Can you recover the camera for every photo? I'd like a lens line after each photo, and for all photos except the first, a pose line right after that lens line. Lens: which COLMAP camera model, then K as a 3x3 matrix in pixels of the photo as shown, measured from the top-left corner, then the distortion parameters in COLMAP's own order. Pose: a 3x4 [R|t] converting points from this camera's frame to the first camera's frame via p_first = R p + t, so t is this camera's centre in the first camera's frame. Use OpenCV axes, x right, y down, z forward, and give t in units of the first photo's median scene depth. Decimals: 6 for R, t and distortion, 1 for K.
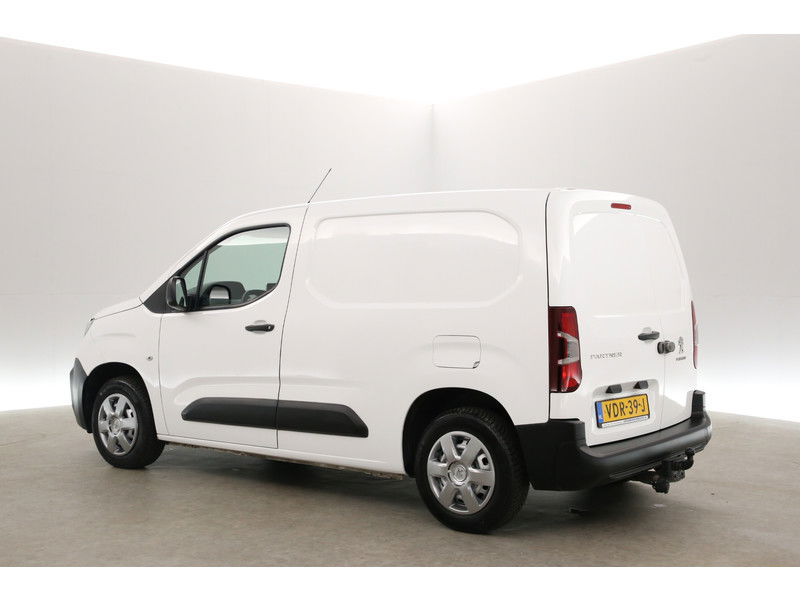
lens RADIAL K [[1067.6, 0, 403.2], [0, 1067.6, 299.6], [0, 0, 1]] dist [0.198397, 0.015152]
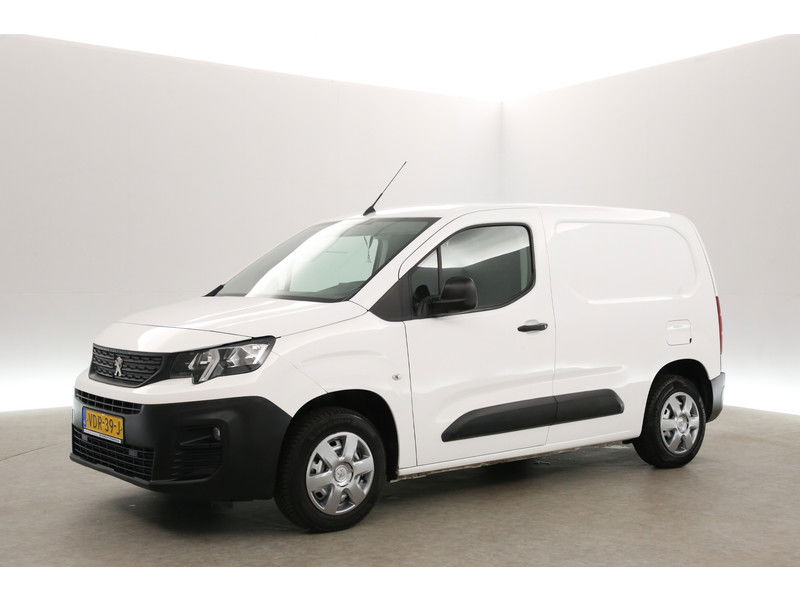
lens RADIAL K [[1067.6, 0, 403.2], [0, 1067.6, 299.6], [0, 0, 1]] dist [0.198397, 0.015152]
pose [[0.167688, -0.021977, 0.985595, -1.046120], [0.023483, 0.999557, 0.018293, -0.018943], [-0.985560, 0.020078, 0.168130, 0.876255]]
